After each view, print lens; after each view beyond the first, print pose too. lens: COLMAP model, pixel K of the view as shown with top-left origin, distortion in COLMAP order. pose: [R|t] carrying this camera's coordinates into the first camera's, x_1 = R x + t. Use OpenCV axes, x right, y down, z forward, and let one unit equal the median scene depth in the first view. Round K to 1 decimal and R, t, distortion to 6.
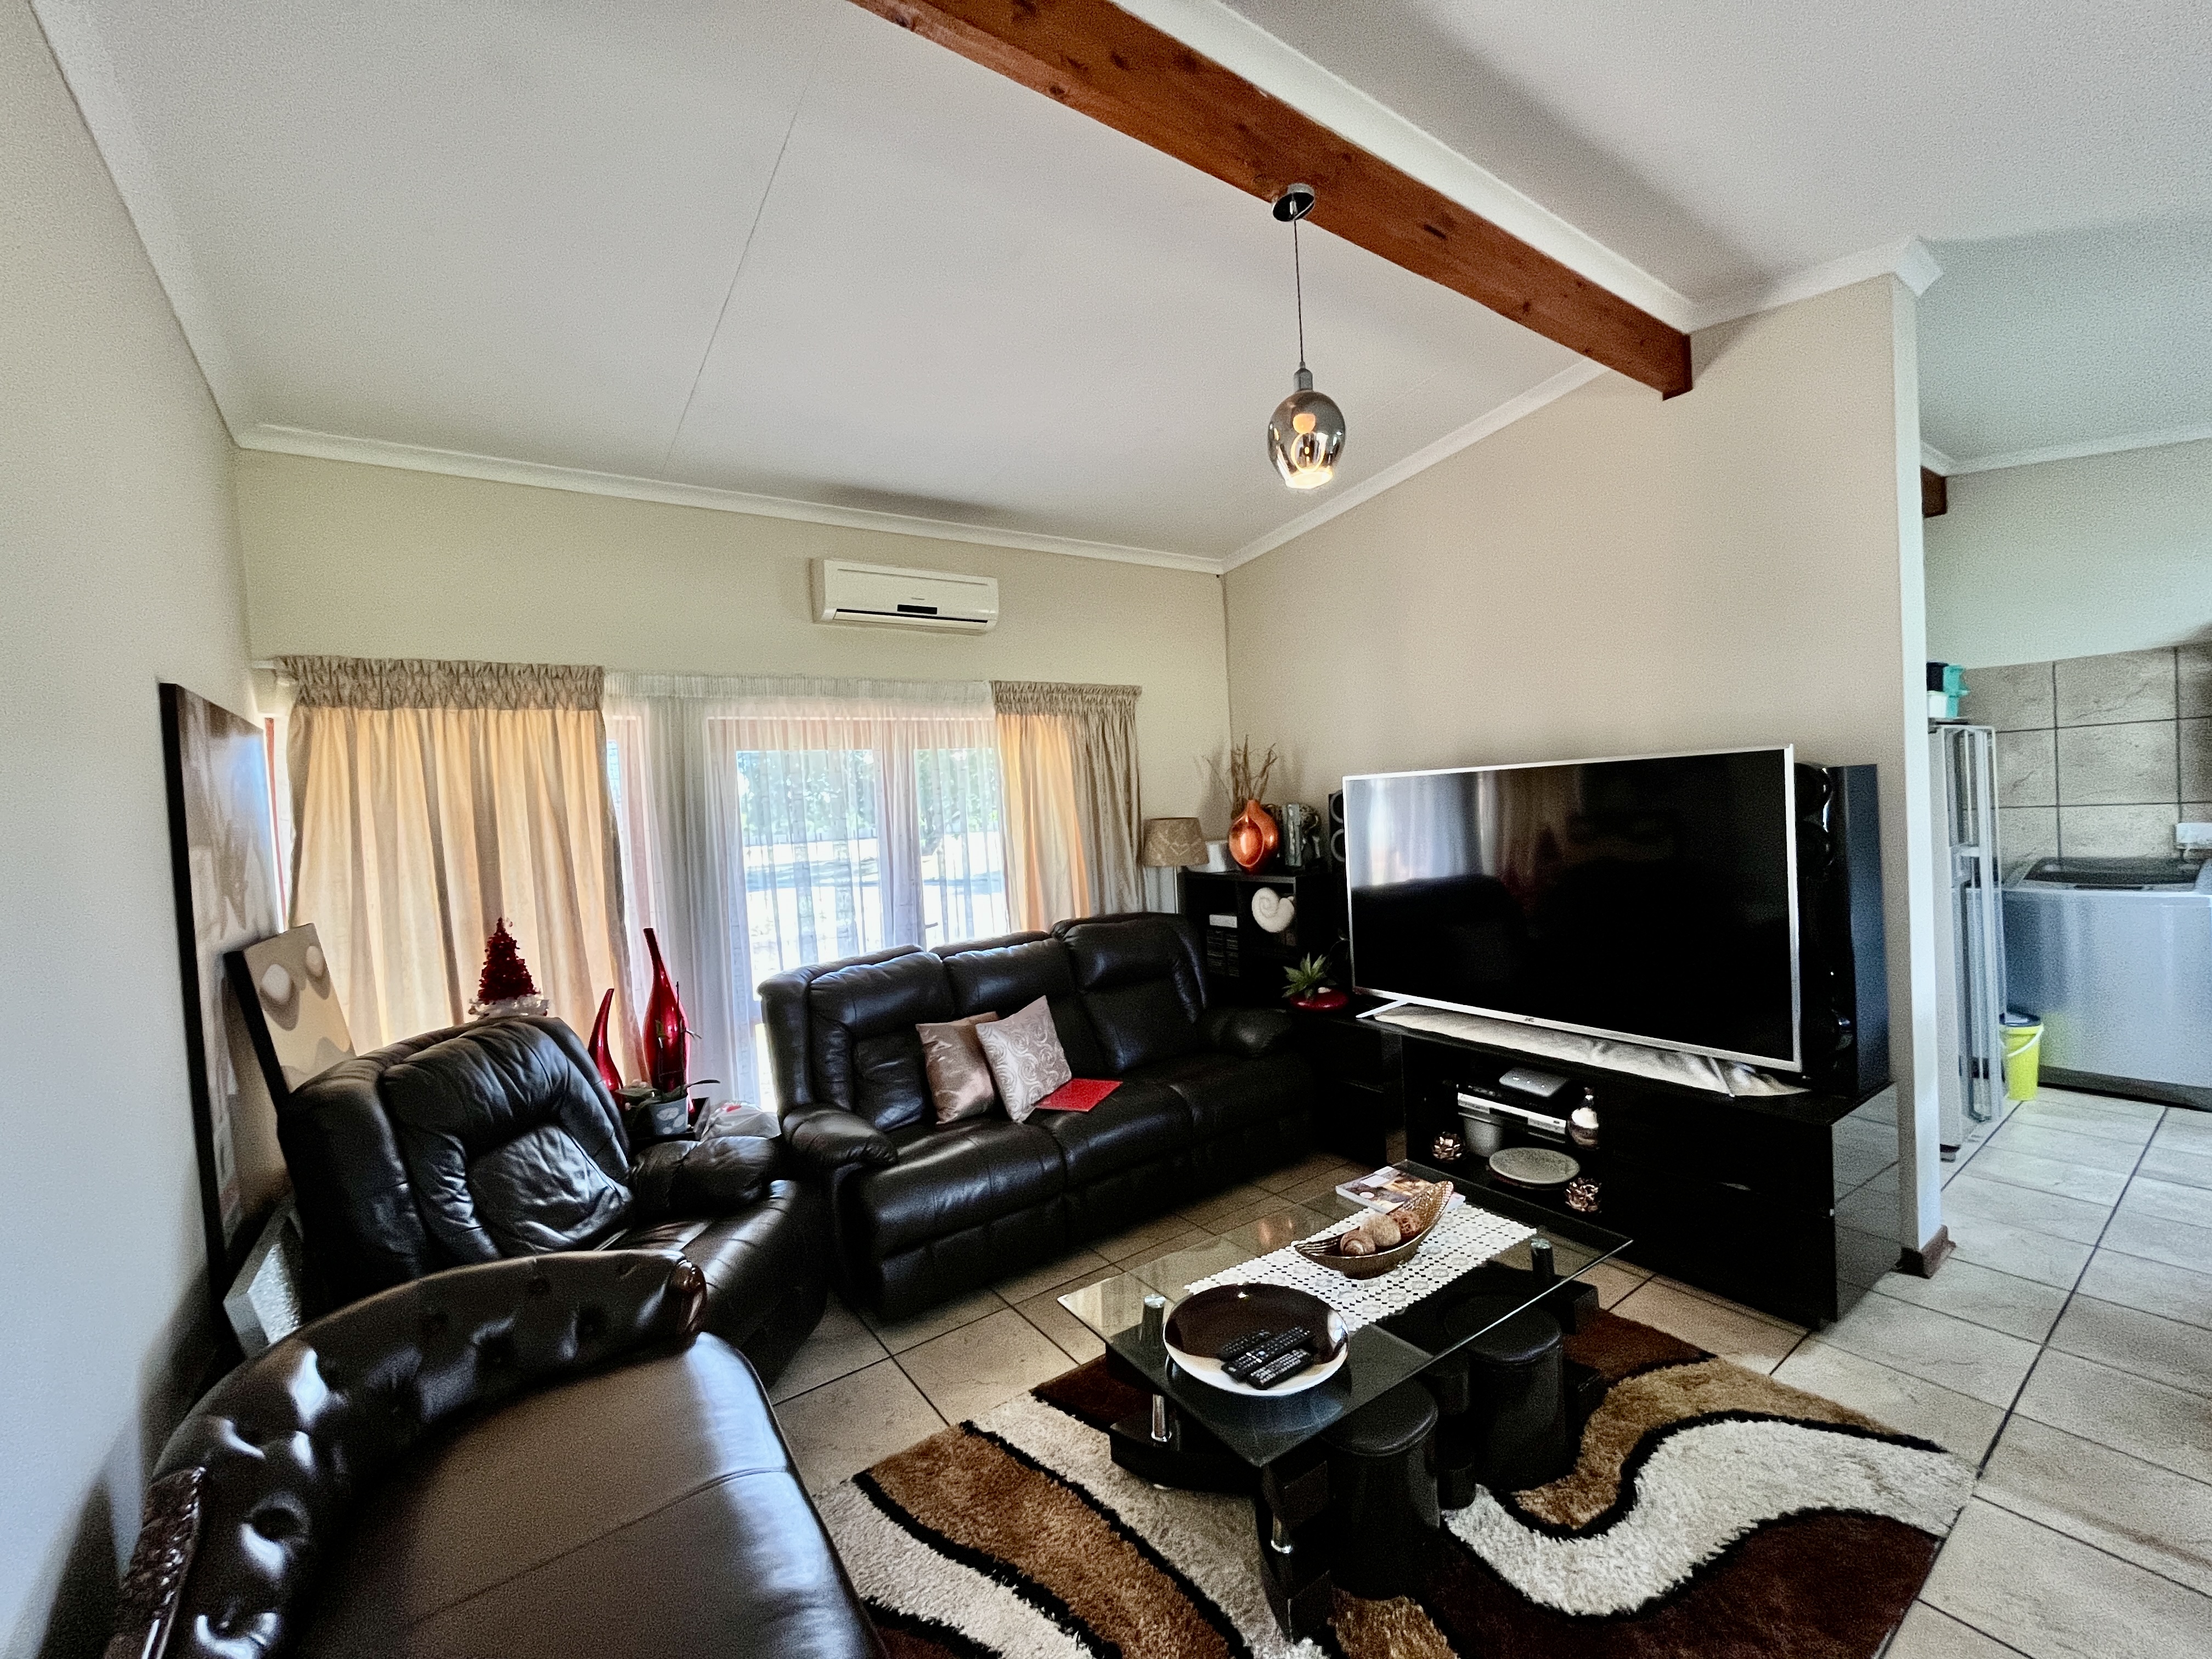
lens RADIAL K [[902.7, 0, 1101.8], [0, 902.7, 824.3], [0, 0, 1]] dist [-0.000695, 0.000315]
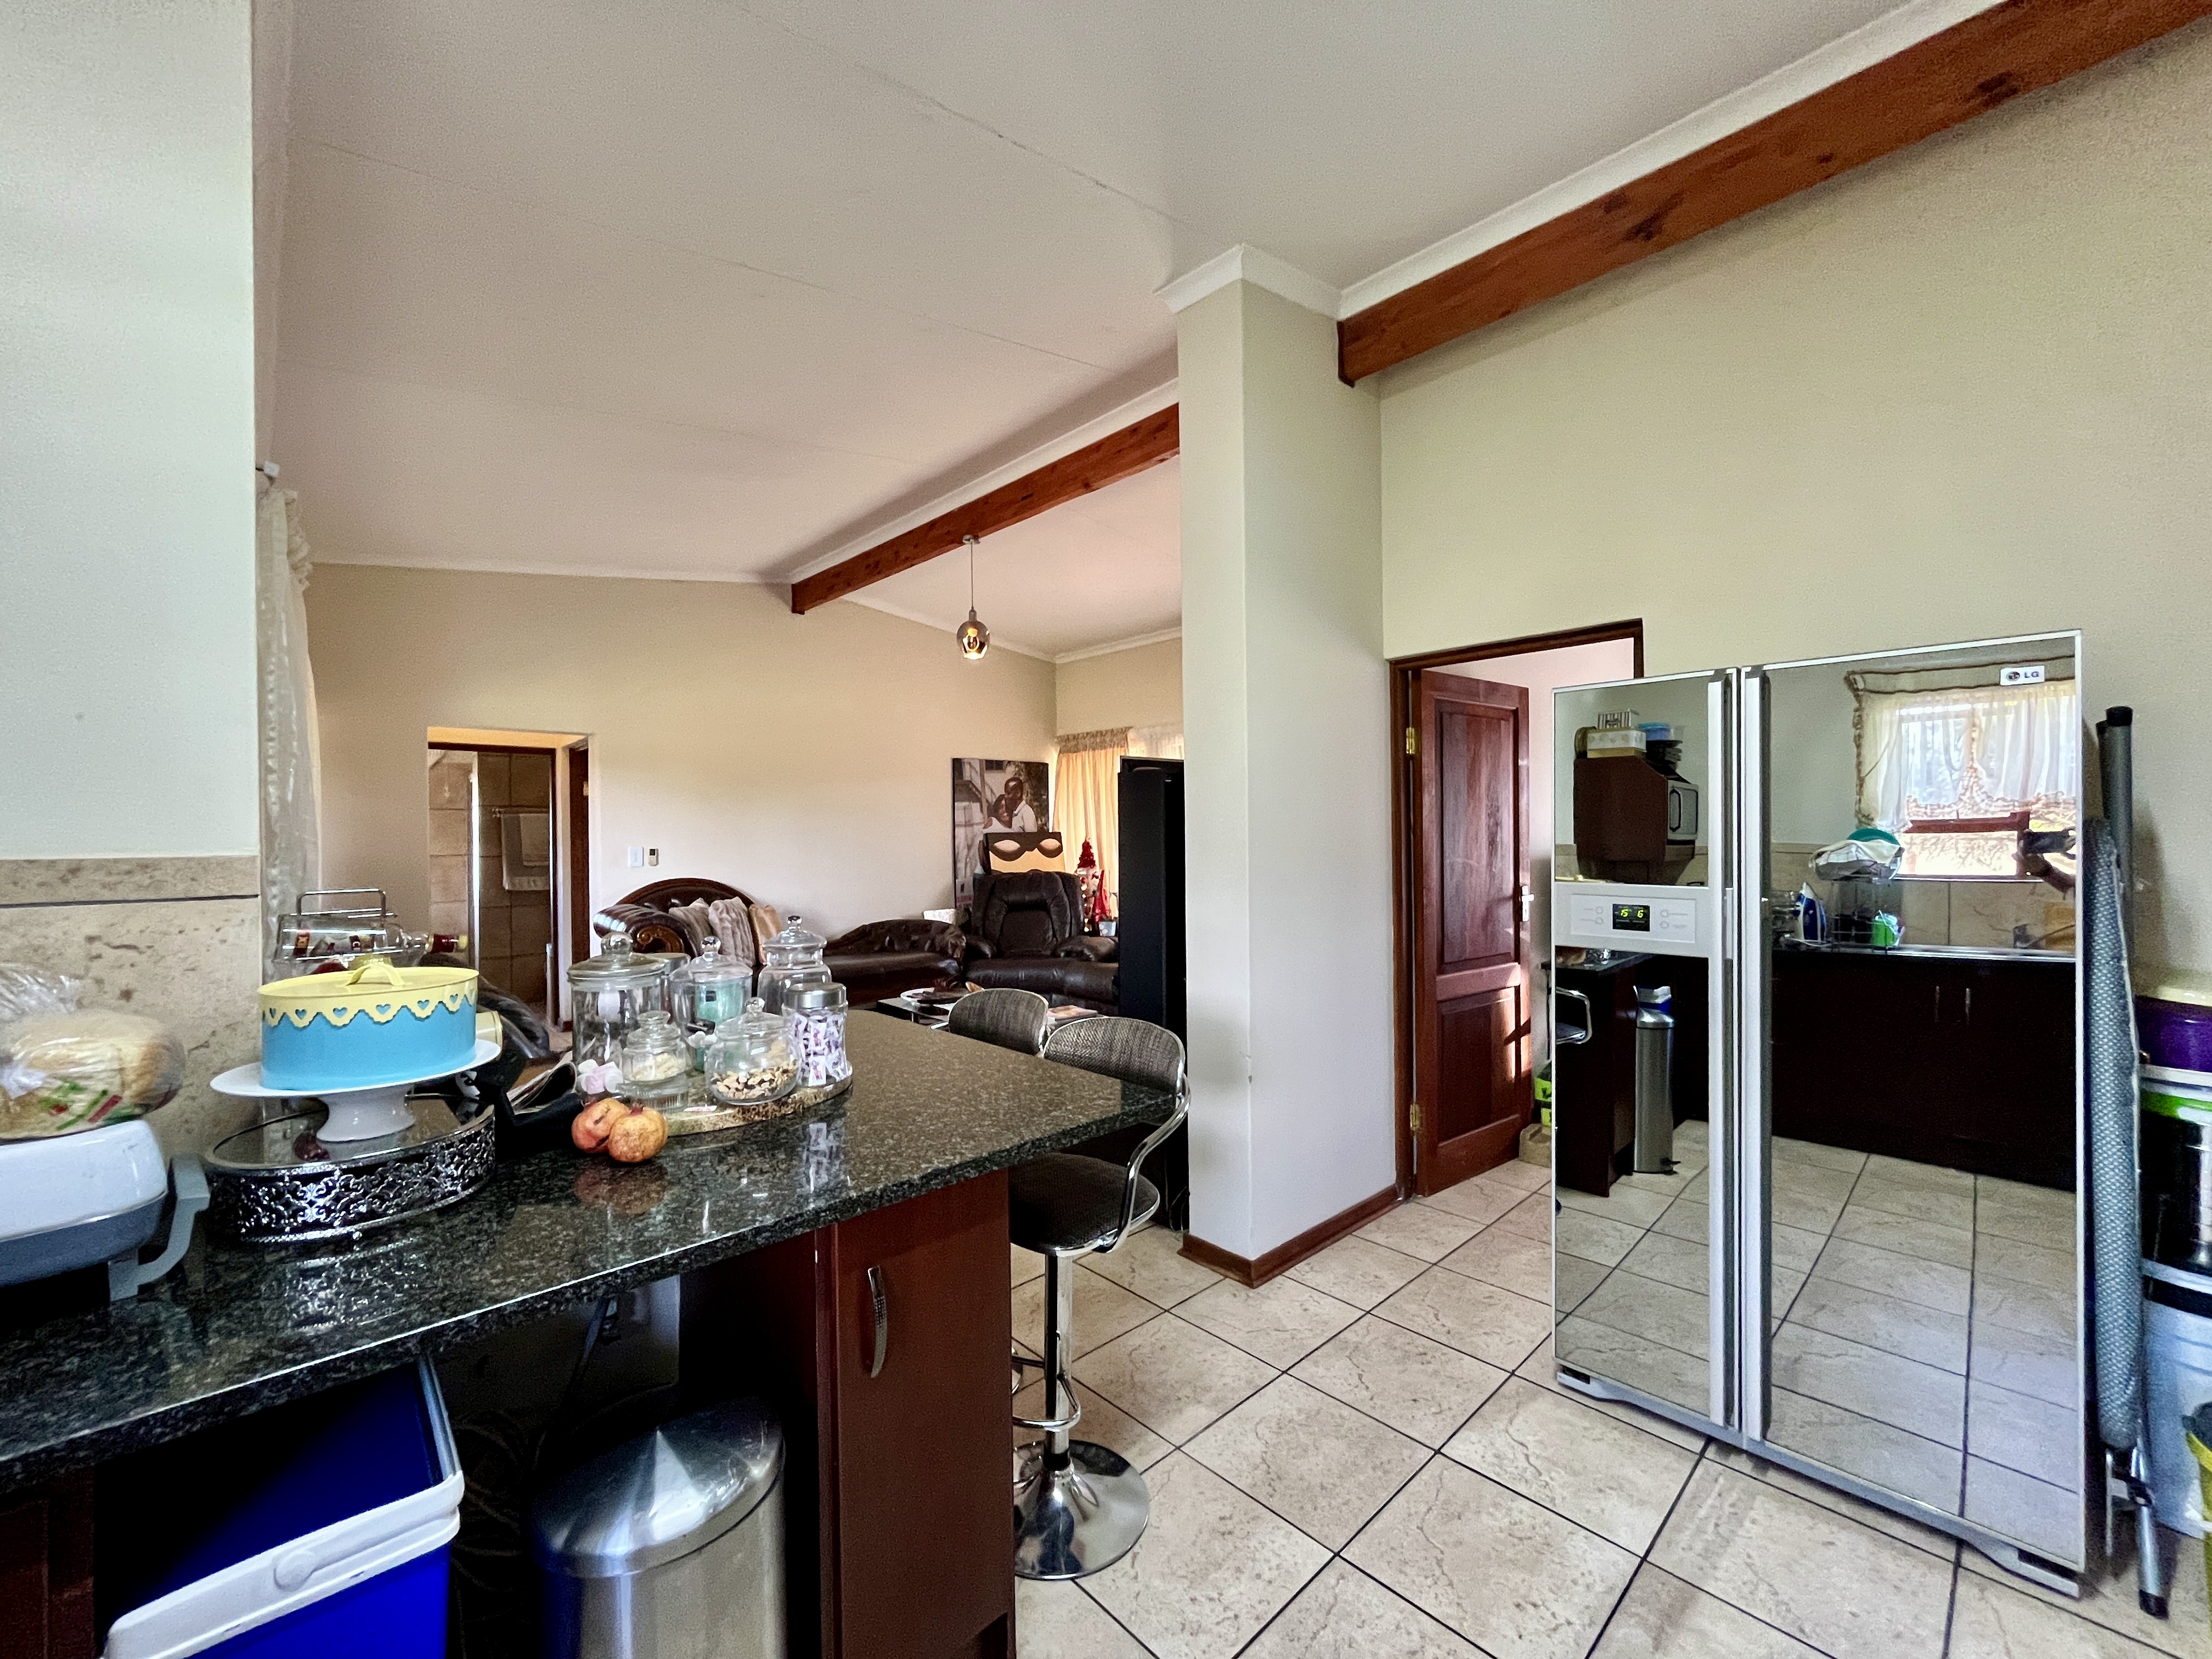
lens RADIAL K [[902.7, 0, 1107.8], [0, 902.7, 834.8], [0, 0, 1]] dist [-0.000695, 0.000315]
pose [[0.136481, 0.061141, -0.988754, 1.407804], [-0.019610, 0.998065, 0.059010, -0.036073], [0.990449, 0.011336, 0.137415, 0.562690]]
